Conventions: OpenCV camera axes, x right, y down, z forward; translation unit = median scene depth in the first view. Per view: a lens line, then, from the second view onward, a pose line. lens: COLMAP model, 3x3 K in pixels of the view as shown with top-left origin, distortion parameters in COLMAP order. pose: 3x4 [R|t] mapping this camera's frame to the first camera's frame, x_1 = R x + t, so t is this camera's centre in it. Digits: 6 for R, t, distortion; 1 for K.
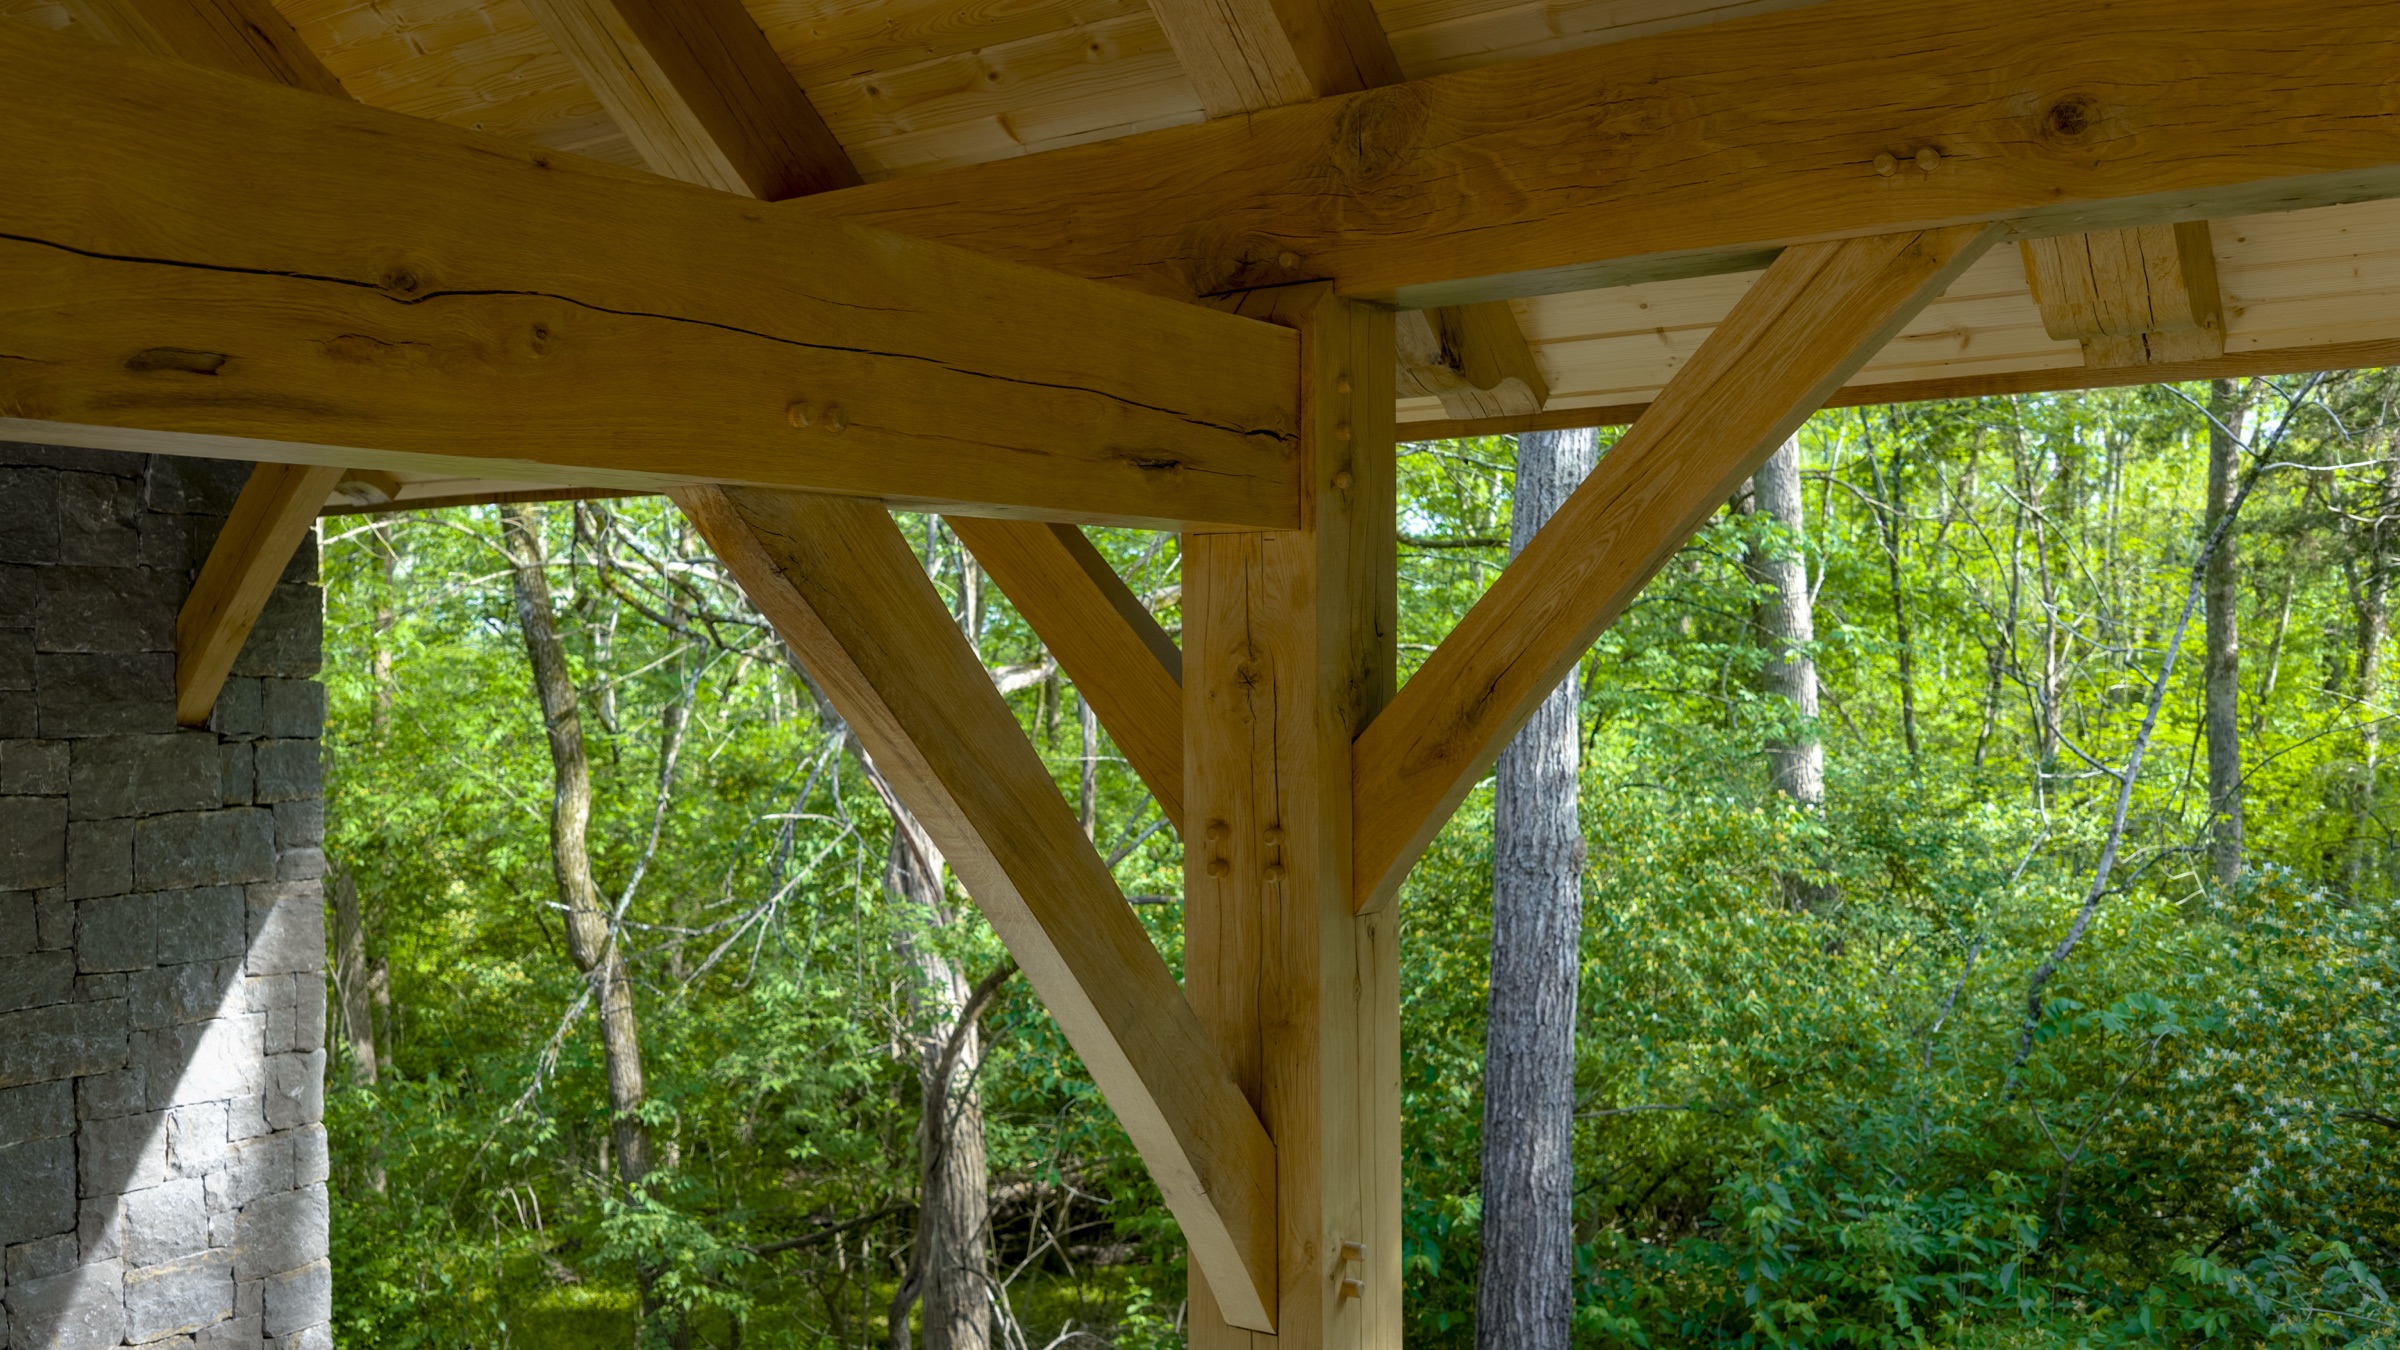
lens RADIAL K [[2028.9, 0, 1292.8], [0, 2028.9, 677.4], [0, 0, 1]] dist [-0.001241, -0.009728]
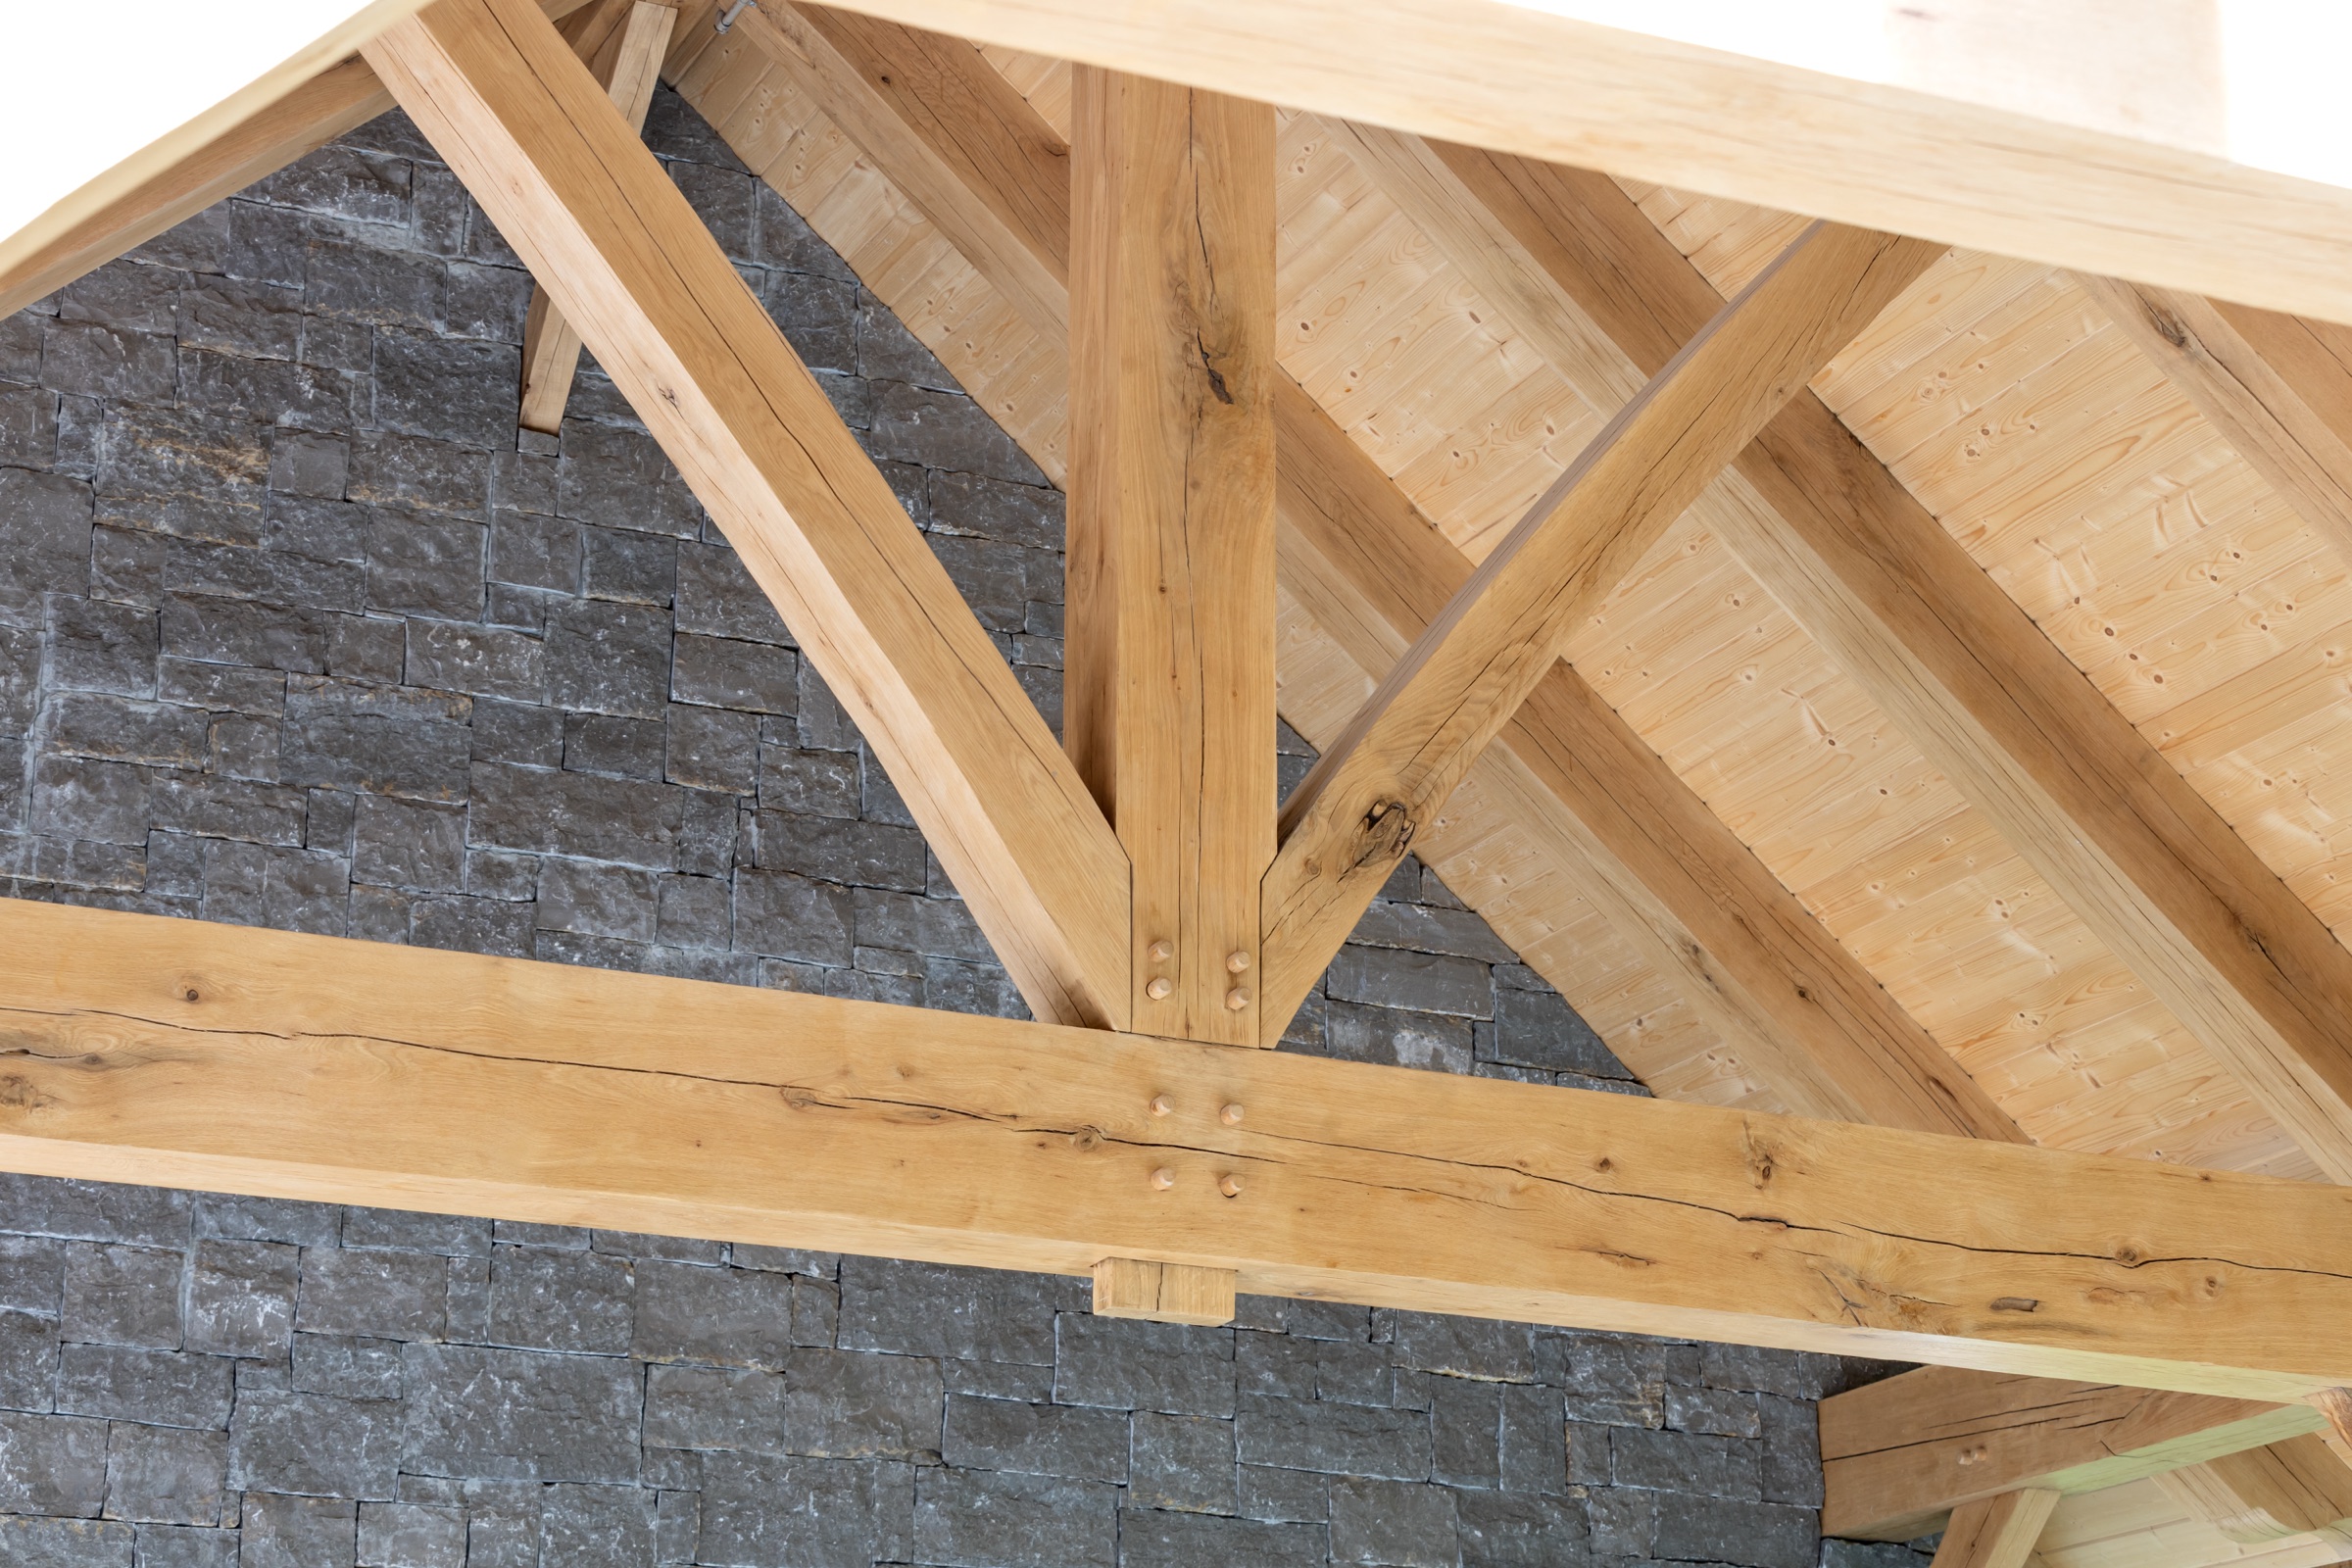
lens RADIAL K [[4880.2, 0, 1176.0], [0, 4880.2, 784.0], [0, 0, 1]] dist [0.311034, -0.226180]
pose [[0.839552, -0.155183, -0.520644, 0.545882], [-0.019116, 0.949305, -0.313774, 0.367252], [0.542942, 0.273382, 0.794025, -1.392516]]
